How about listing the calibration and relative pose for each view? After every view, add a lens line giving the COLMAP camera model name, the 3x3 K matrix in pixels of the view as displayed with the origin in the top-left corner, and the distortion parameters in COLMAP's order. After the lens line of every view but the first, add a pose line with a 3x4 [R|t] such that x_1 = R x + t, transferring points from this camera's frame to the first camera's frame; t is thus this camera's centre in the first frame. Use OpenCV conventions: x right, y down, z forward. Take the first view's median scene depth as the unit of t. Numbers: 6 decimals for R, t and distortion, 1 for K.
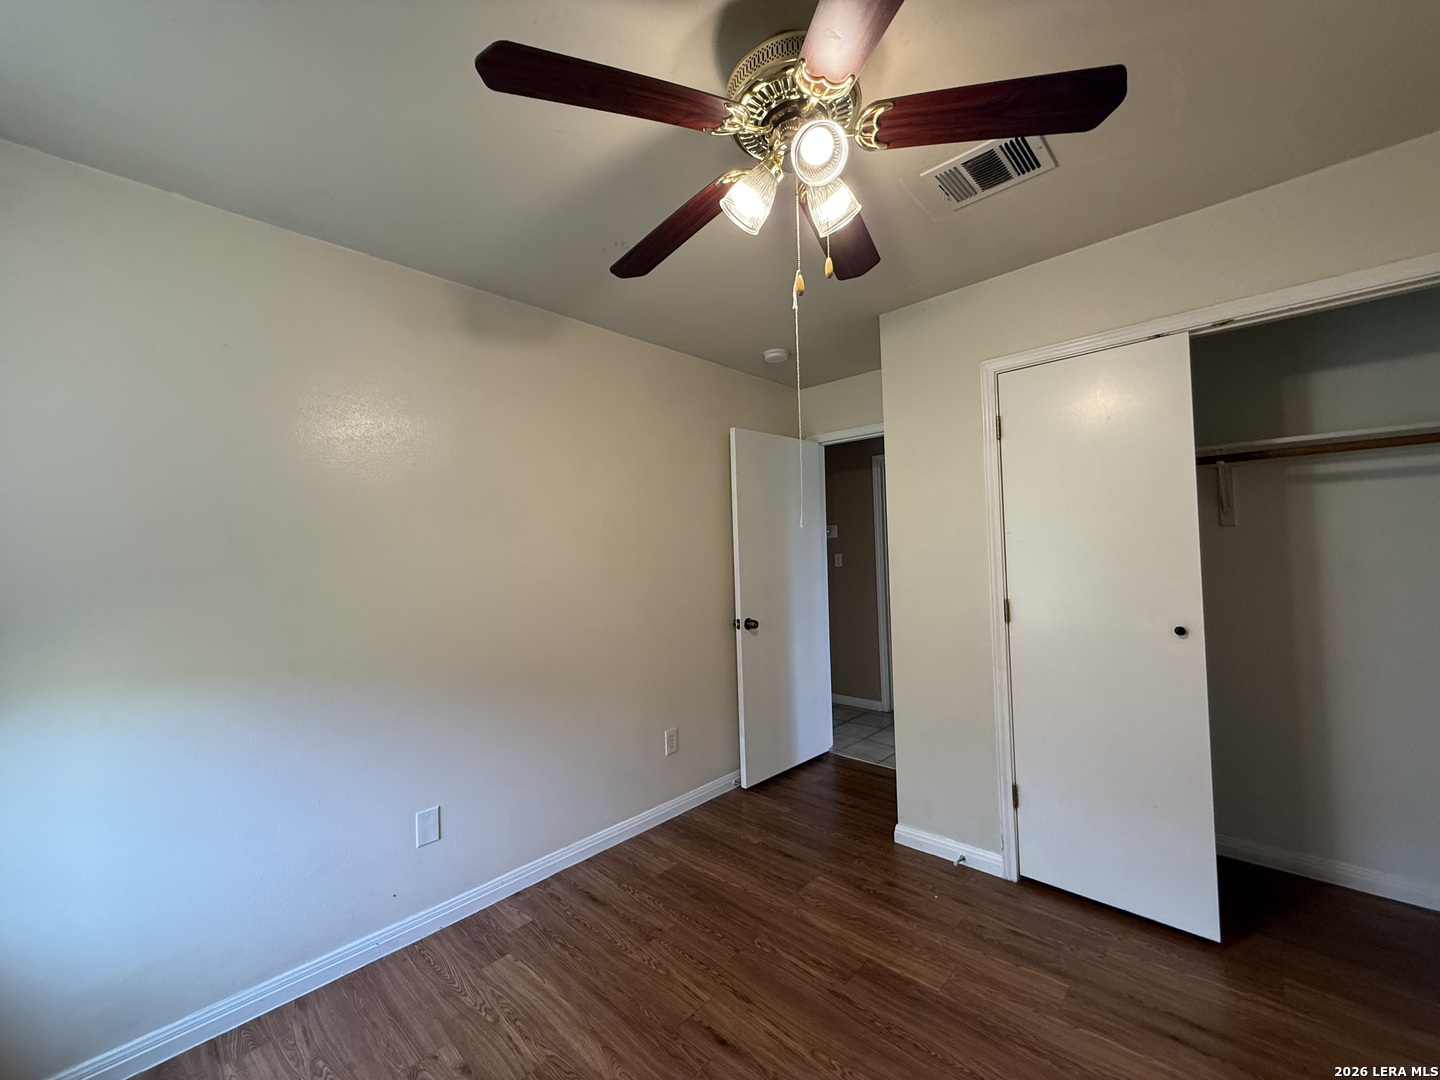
lens RADIAL K [[573.3, 0, 714.8], [0, 573.3, 536.1], [0, 0, 1]] dist [-0.000982, 0.000263]
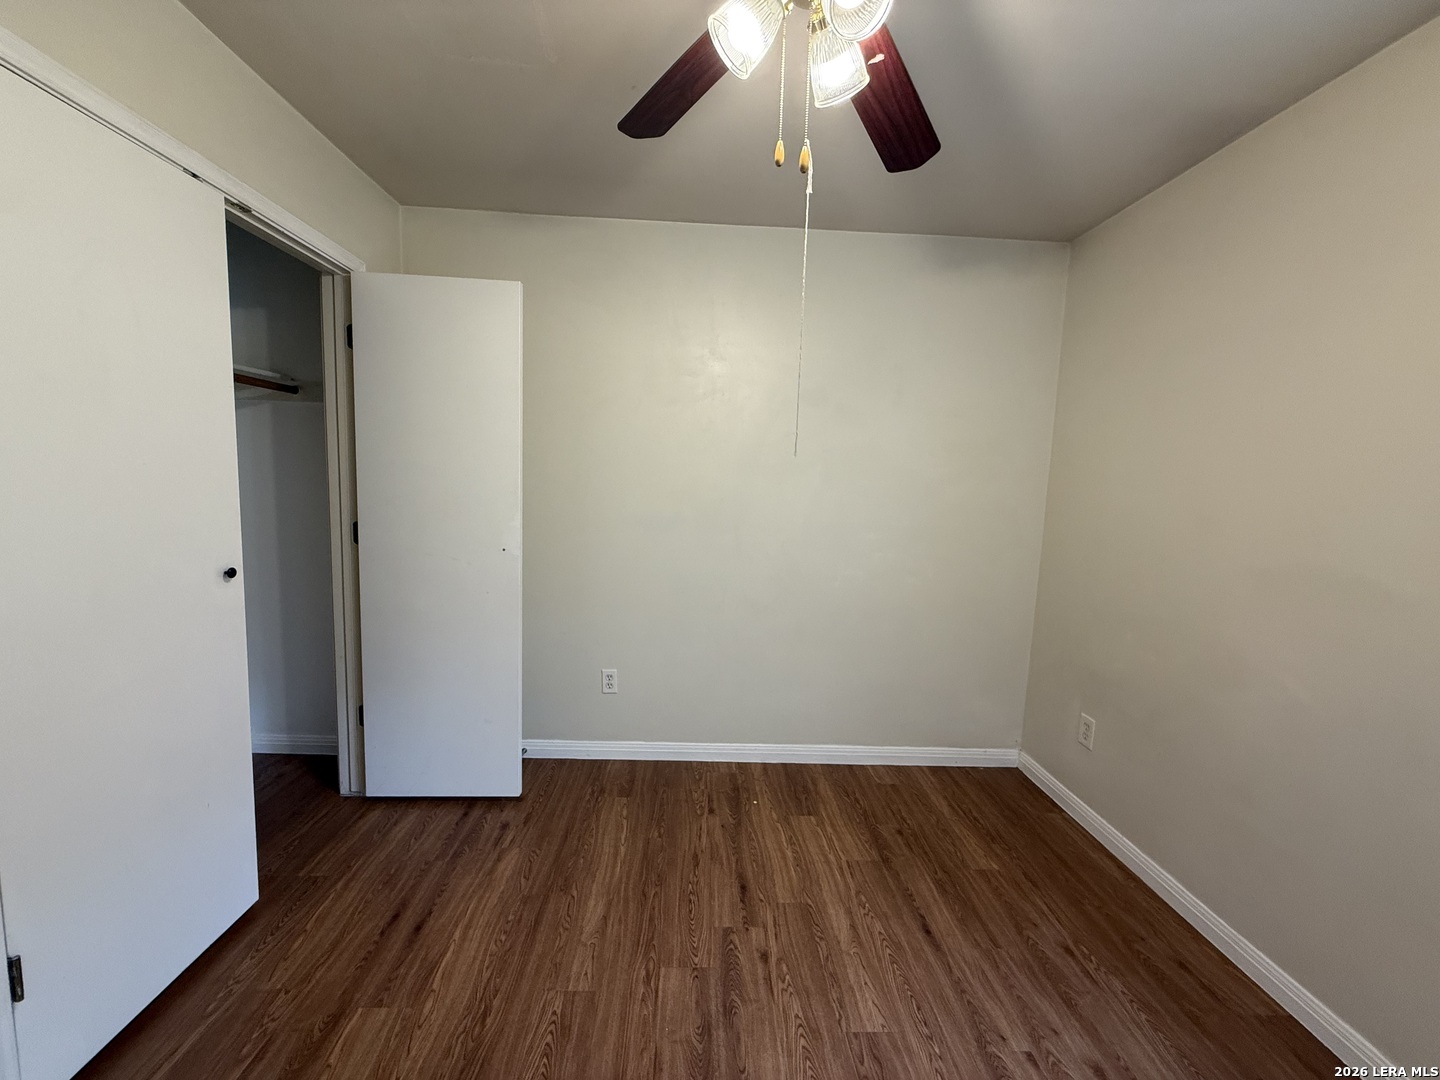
lens RADIAL K [[573.3, 0, 717.7], [0, 573.3, 535.7], [0, 0, 1]] dist [-0.000982, 0.000263]
pose [[-0.717719, -0.070327, 0.692772, -0.242317], [-0.035532, 0.997289, 0.064430, 0.036472], [-0.695426, 0.021627, -0.718273, 1.097012]]
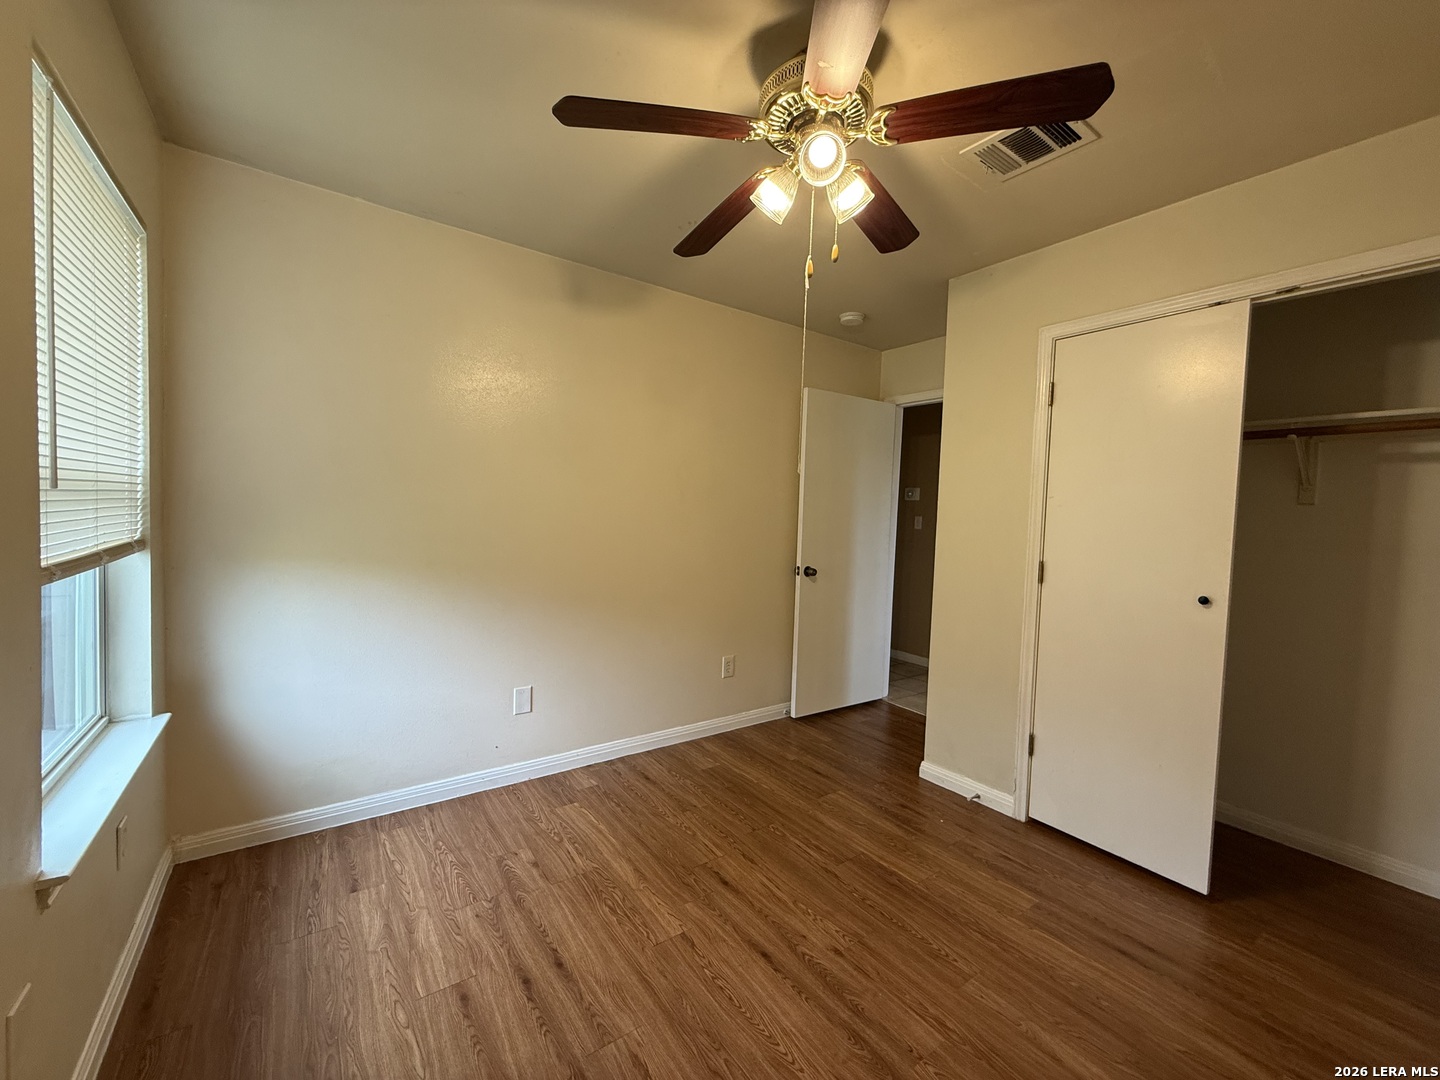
lens RADIAL K [[573.3, 0, 714.7], [0, 573.3, 535.7], [0, 0, 1]] dist [-0.000982, 0.000263]
pose [[0.979968, 0.070786, -0.186149, 0.140055], [-0.057729, 0.995537, 0.074658, 0.024754], [0.190603, -0.062416, 0.979681, -0.156944]]
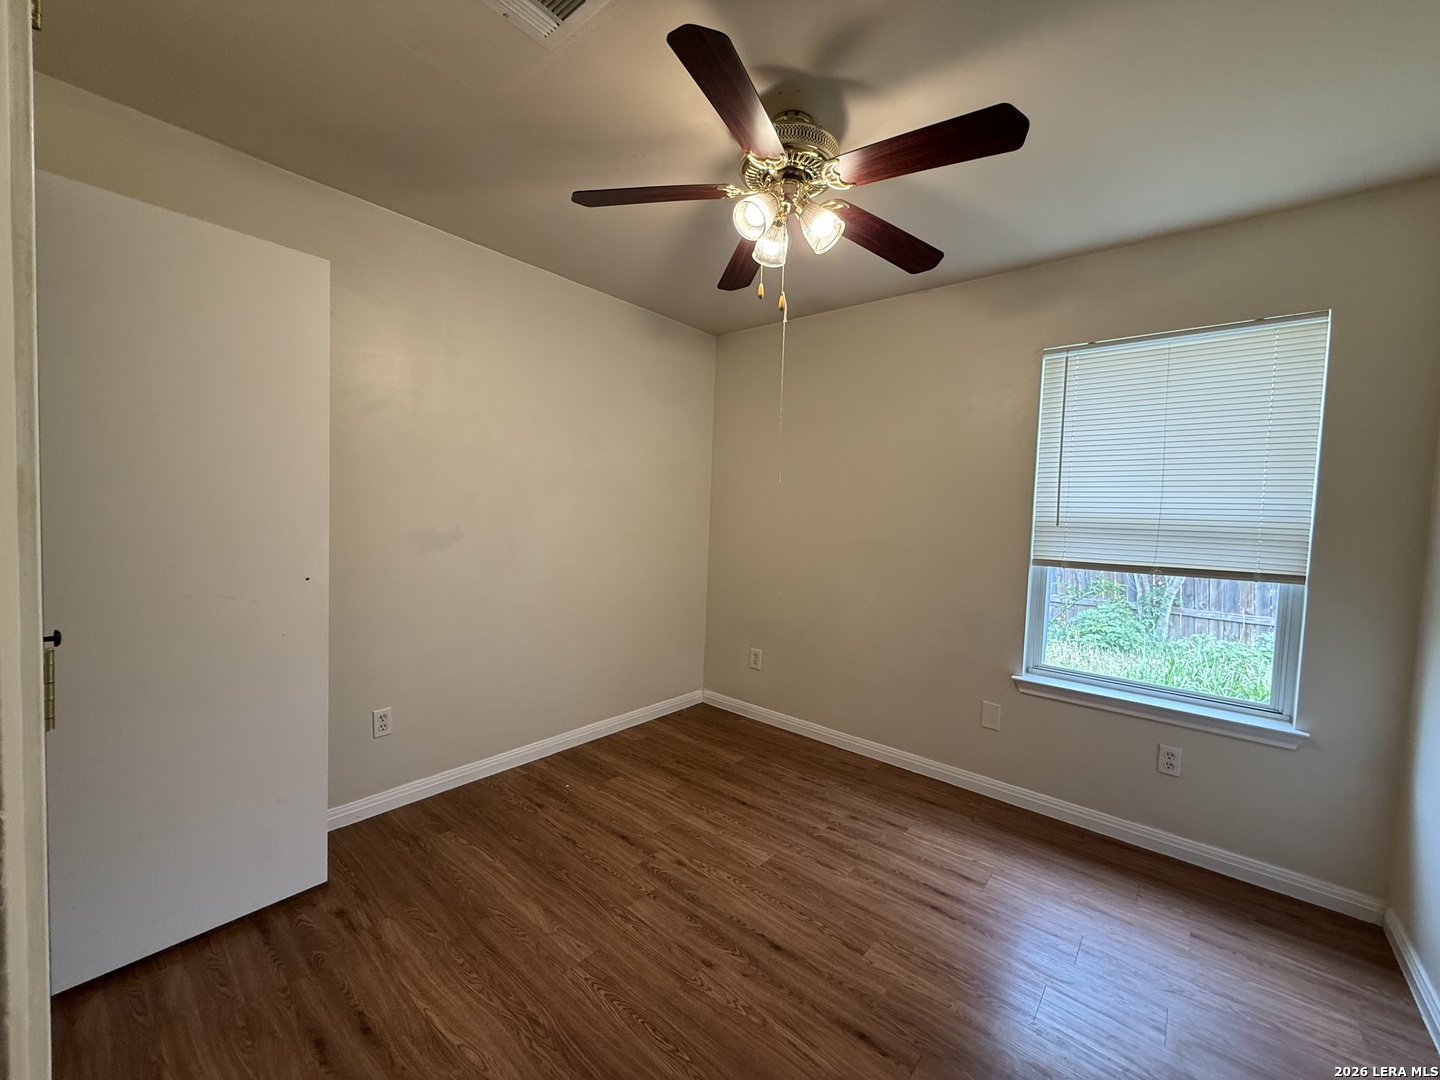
lens RADIAL K [[573.3, 0, 714.0], [0, 573.3, 532.7], [0, 0, 1]] dist [-0.000982, 0.000263]
pose [[-0.998486, -0.005535, -0.054724, 0.248071], [-0.006539, 0.999813, 0.018193, 0.056487], [0.054613, 0.018523, -0.998336, 1.538626]]
